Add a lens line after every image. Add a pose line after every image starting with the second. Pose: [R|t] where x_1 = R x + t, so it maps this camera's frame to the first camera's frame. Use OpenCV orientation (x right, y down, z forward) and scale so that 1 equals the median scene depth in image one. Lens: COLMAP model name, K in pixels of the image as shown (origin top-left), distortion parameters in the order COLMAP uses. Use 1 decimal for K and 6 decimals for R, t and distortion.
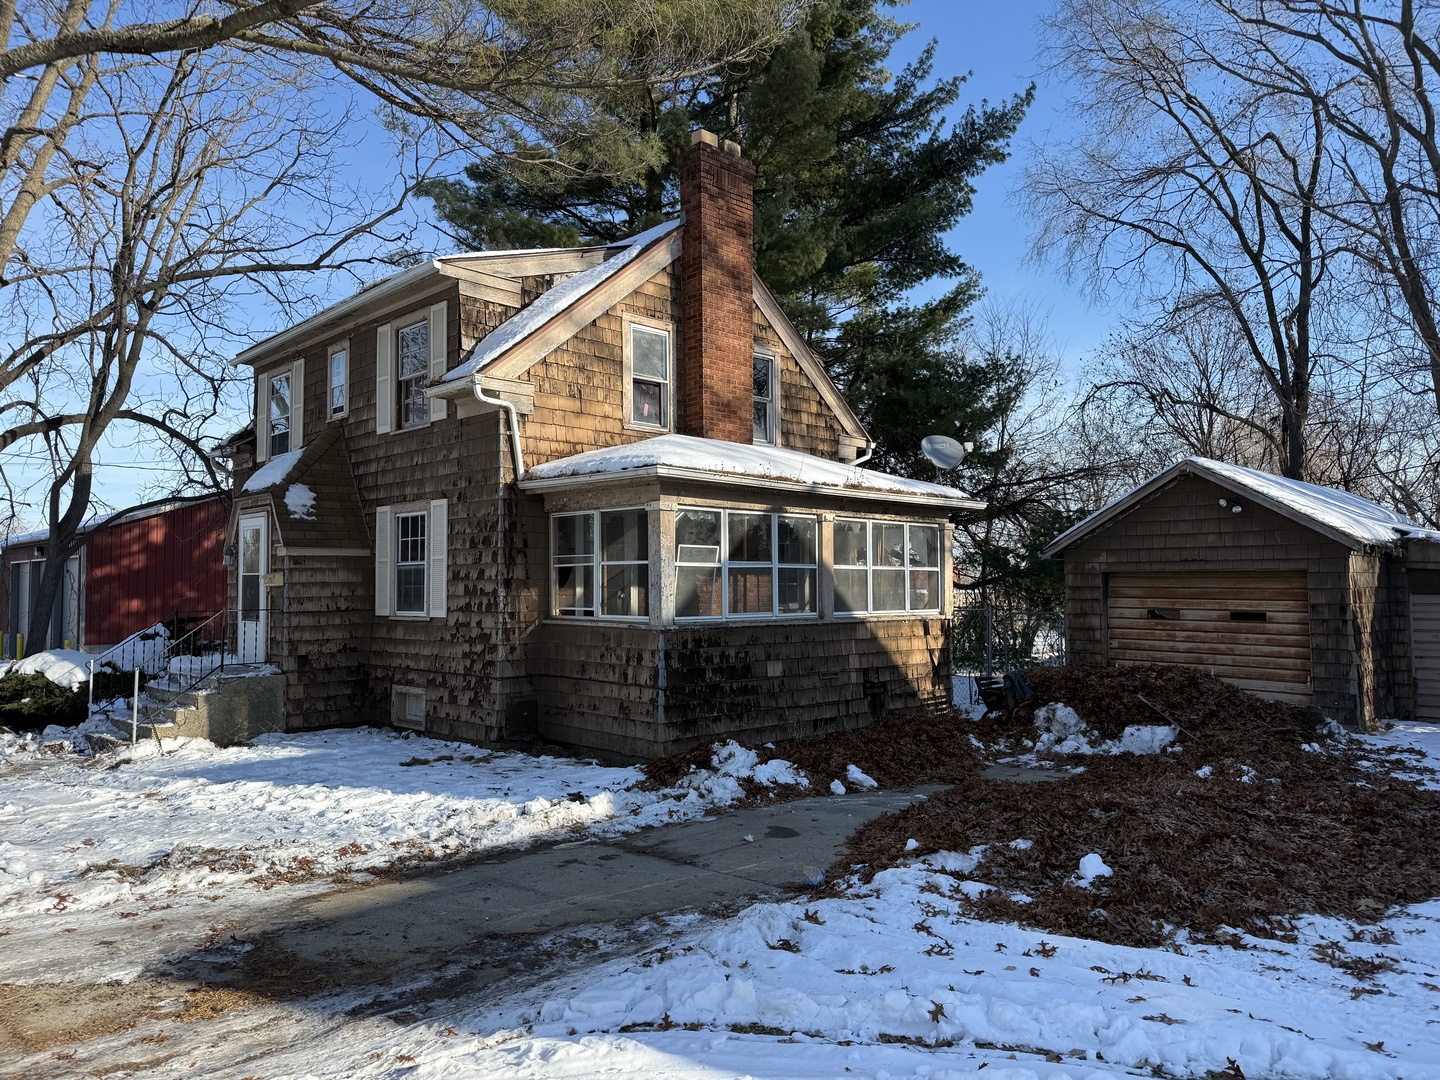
lens RADIAL K [[999.2, 0, 720.3], [0, 999.2, 531.8], [0, 0, 1]] dist [0.007519, -0.014650]
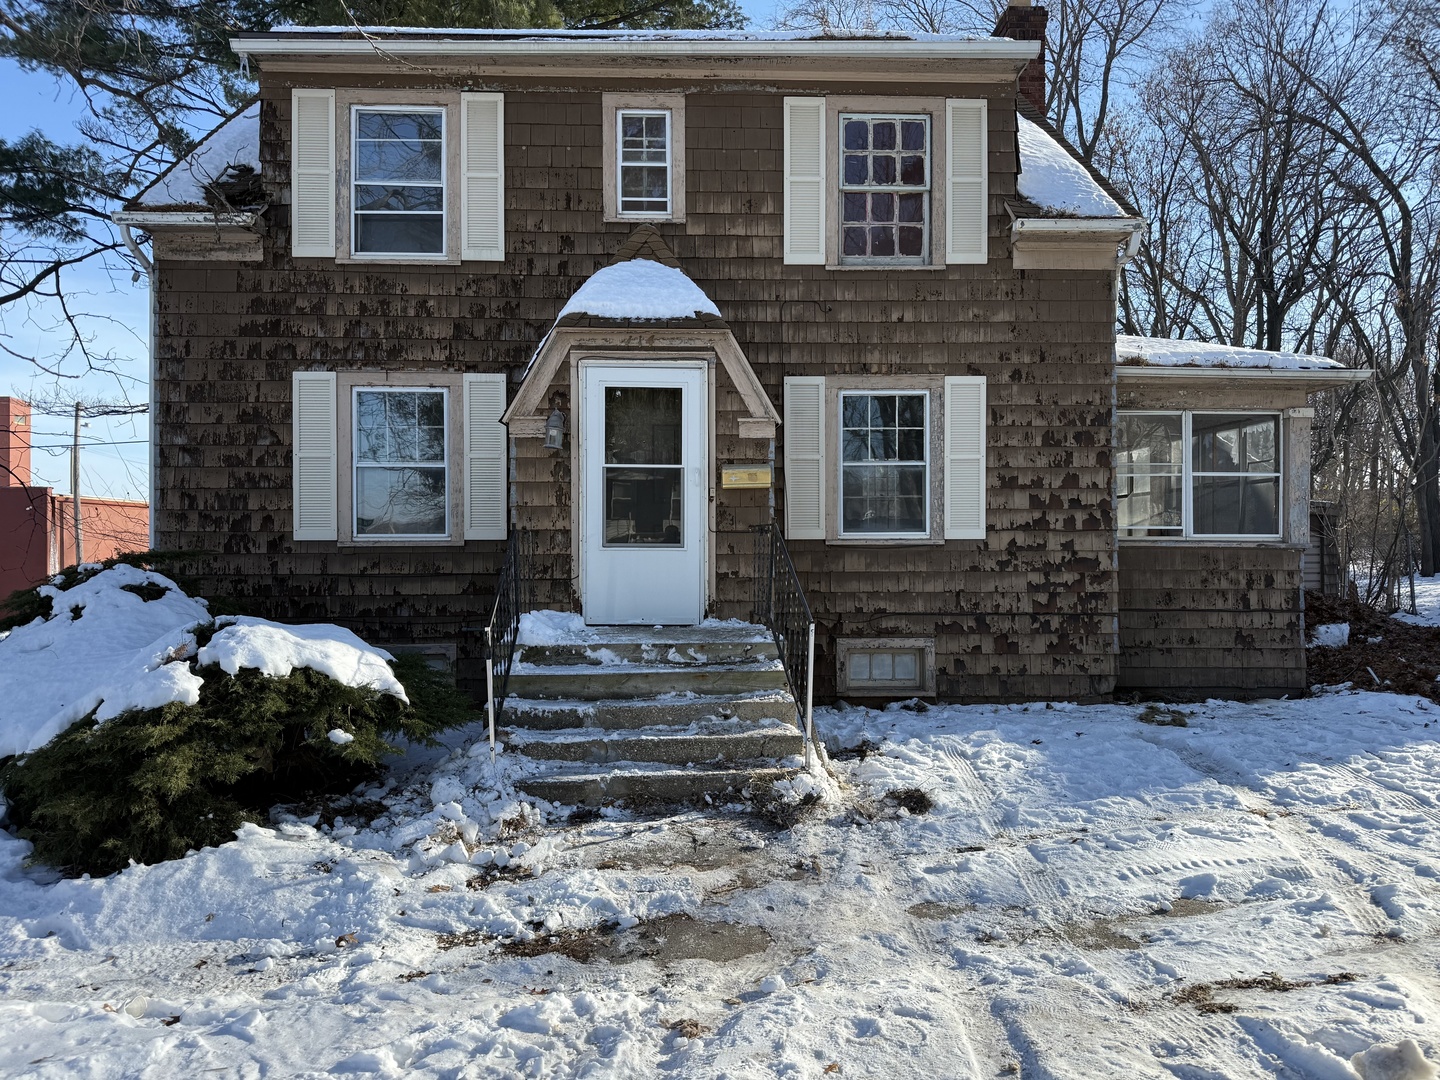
lens RADIAL K [[999.2, 0, 721.8], [0, 999.2, 553.2], [0, 0, 1]] dist [0.007519, -0.014650]
pose [[0.704495, 0.000305, 0.709708, -0.944126], [-0.041030, 0.998345, 0.040300, 0.075475], [-0.708521, -0.057511, 0.703342, 0.629676]]
